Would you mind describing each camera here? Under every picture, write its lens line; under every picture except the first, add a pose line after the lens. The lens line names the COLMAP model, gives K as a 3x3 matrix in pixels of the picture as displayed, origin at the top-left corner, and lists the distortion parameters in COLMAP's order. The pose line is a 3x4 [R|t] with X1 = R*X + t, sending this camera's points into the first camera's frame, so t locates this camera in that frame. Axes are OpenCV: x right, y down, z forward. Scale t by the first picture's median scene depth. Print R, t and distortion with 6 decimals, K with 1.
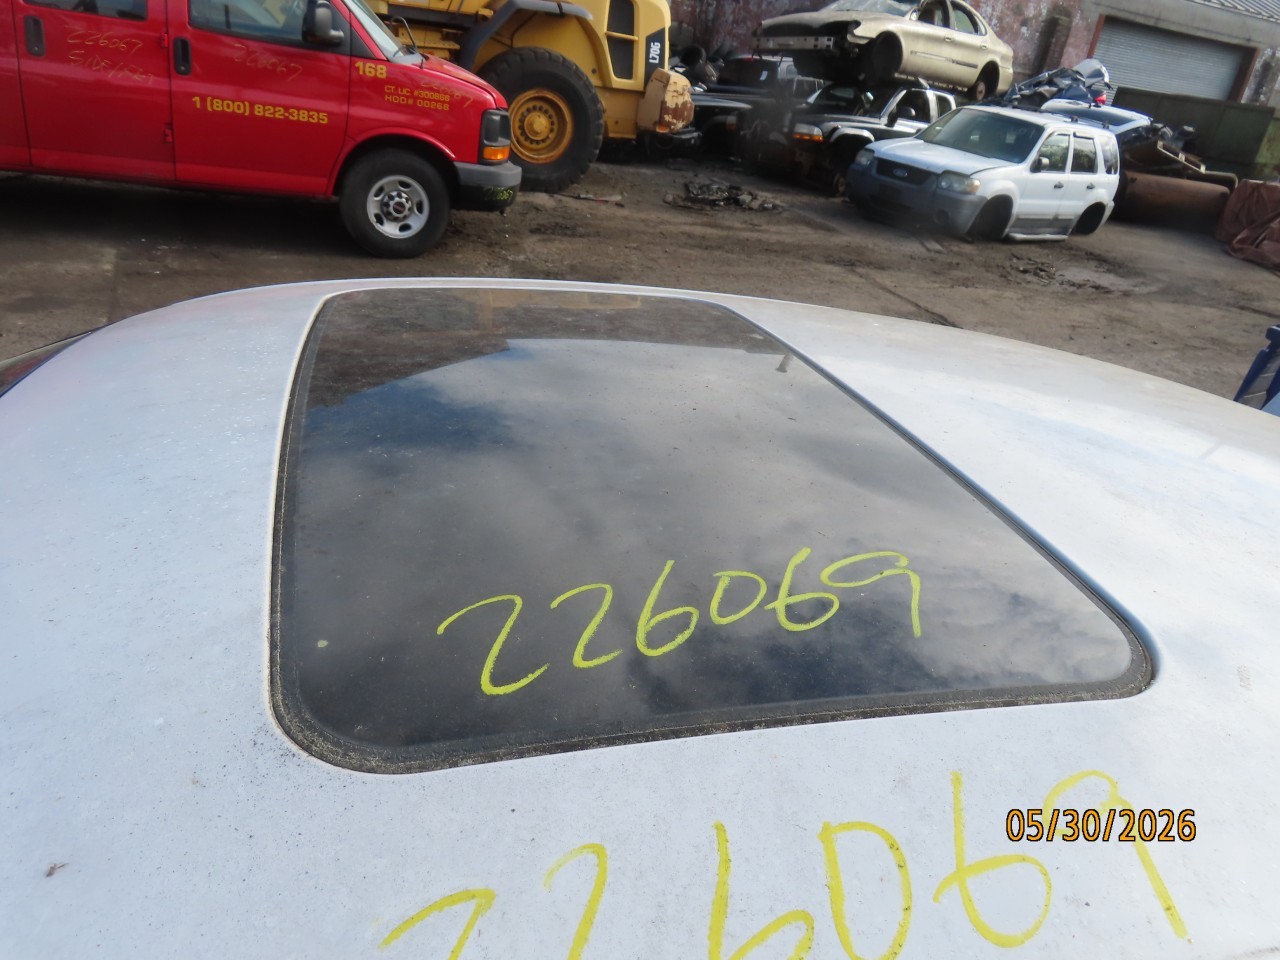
lens RADIAL K [[915.4, 0, 640.0], [0, 915.4, 480.0], [0, 0, 1]] dist [-0.014132, 0.005107]
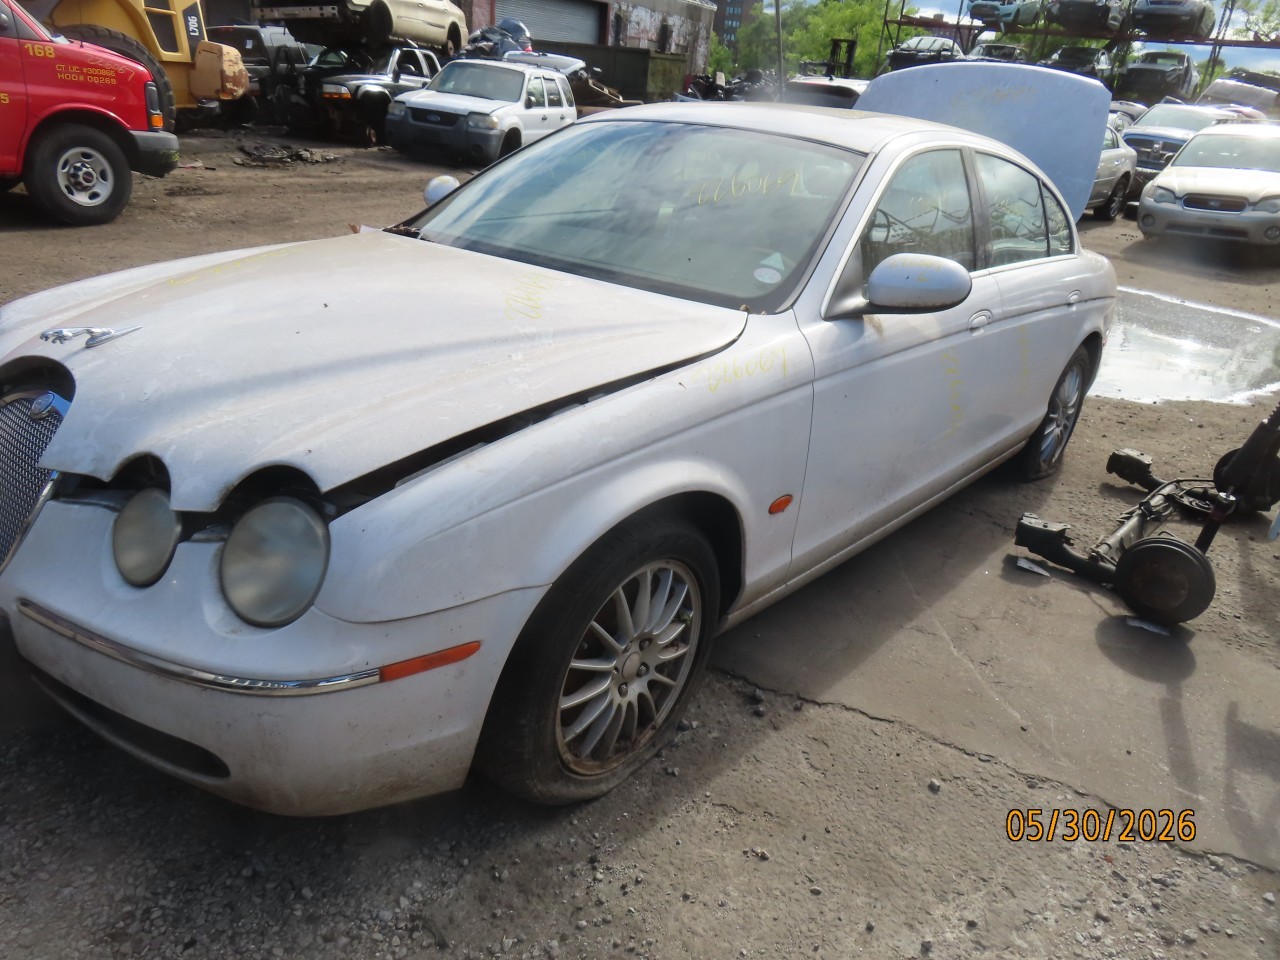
lens RADIAL K [[915.4, 0, 640.0], [0, 915.4, 480.0], [0, 0, 1]] dist [-0.014132, 0.005107]
pose [[0.819861, -0.283471, 0.497465, -0.235740], [0.266814, 0.957889, 0.106104, 0.070879], [-0.506594, 0.045740, 0.860971, -0.165497]]
